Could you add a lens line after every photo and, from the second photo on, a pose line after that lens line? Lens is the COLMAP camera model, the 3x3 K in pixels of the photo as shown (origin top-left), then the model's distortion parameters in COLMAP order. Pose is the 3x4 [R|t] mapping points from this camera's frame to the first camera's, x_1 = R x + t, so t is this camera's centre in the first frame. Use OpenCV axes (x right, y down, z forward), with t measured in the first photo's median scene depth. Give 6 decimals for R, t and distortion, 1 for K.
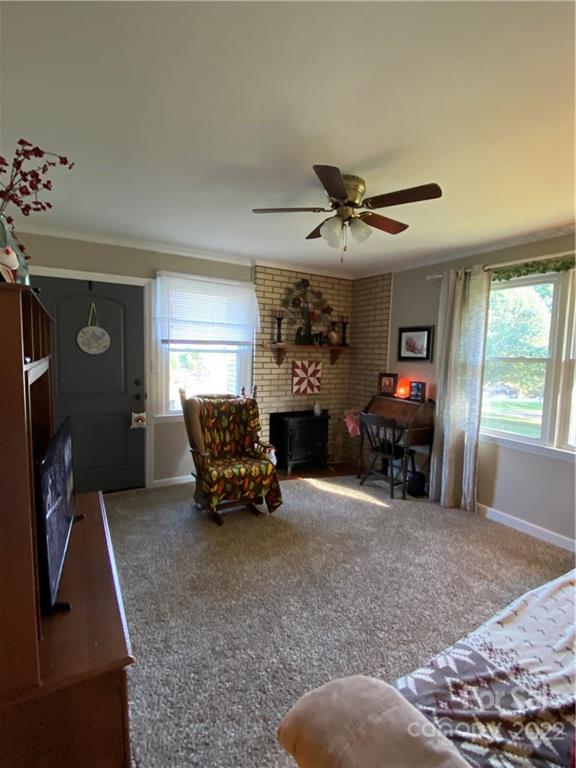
lens RADIAL K [[364.9, 0, 293.3], [0, 364.9, 389.4], [0, 0, 1]] dist [-0.000190, 0.000013]
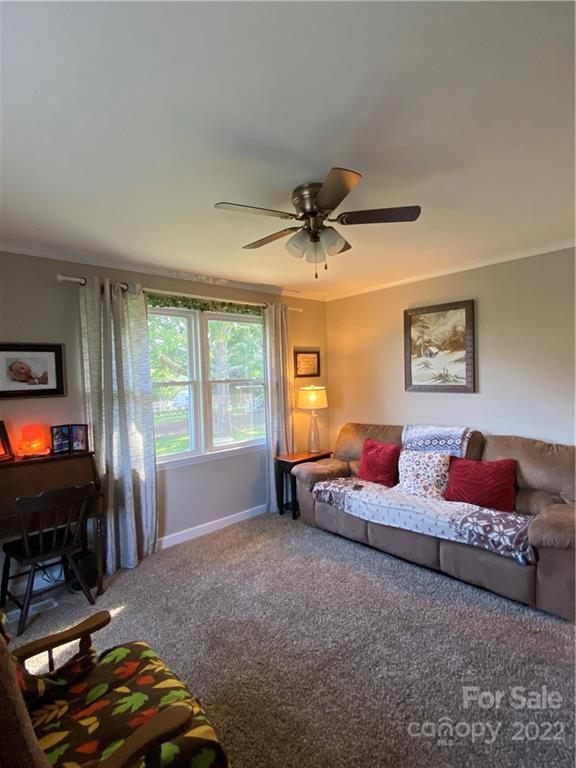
lens RADIAL K [[386.1, 0, 288.1], [0, 386.1, 385.1], [0, 0, 1]] dist [-0.001962, -0.000115]
pose [[-0.206703, -0.043676, 0.977428, -0.323920], [0.125734, 0.989534, 0.070807, -0.067018], [-0.970291, 0.137532, -0.199049, 0.523514]]
